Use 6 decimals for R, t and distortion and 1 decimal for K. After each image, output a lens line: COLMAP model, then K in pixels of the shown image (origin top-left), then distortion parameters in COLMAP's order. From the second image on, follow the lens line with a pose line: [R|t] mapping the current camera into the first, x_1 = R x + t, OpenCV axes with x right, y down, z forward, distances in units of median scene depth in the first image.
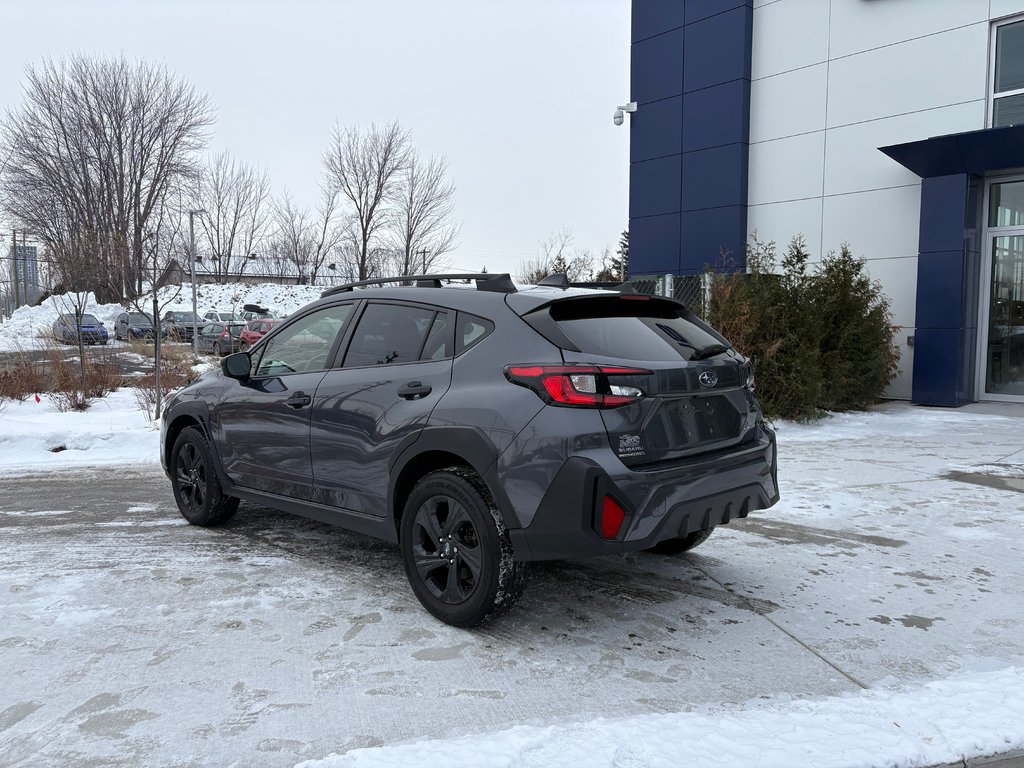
lens RADIAL K [[770.0, 0, 504.2], [0, 770.0, 385.2], [0, 0, 1]] dist [0.055641, -0.051073]
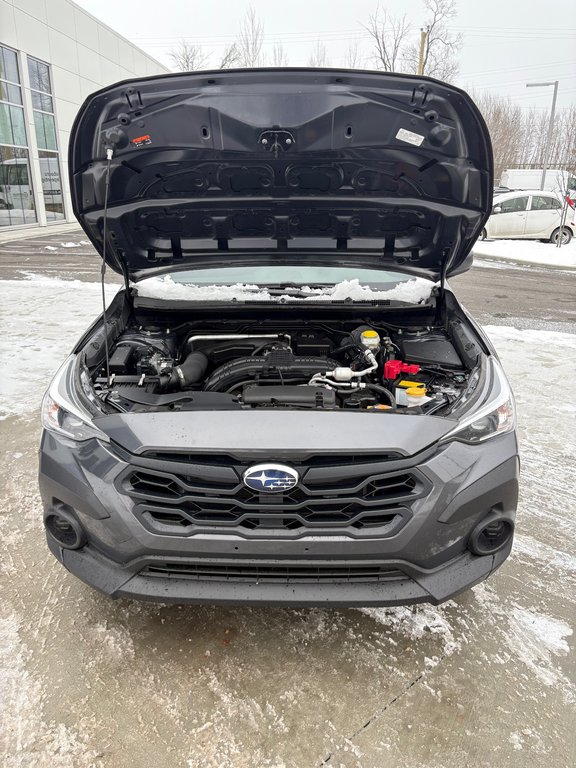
lens RADIAL K [[577.5, 0, 288.3], [0, 577.5, 378.8], [0, 0, 1]] dist [0.055641, -0.051073]
pose [[-0.692767, -0.227140, 0.684457, -0.772039], [0.058174, 0.928409, 0.366977, -0.172005], [-0.718811, 0.294047, -0.629958, 1.753195]]
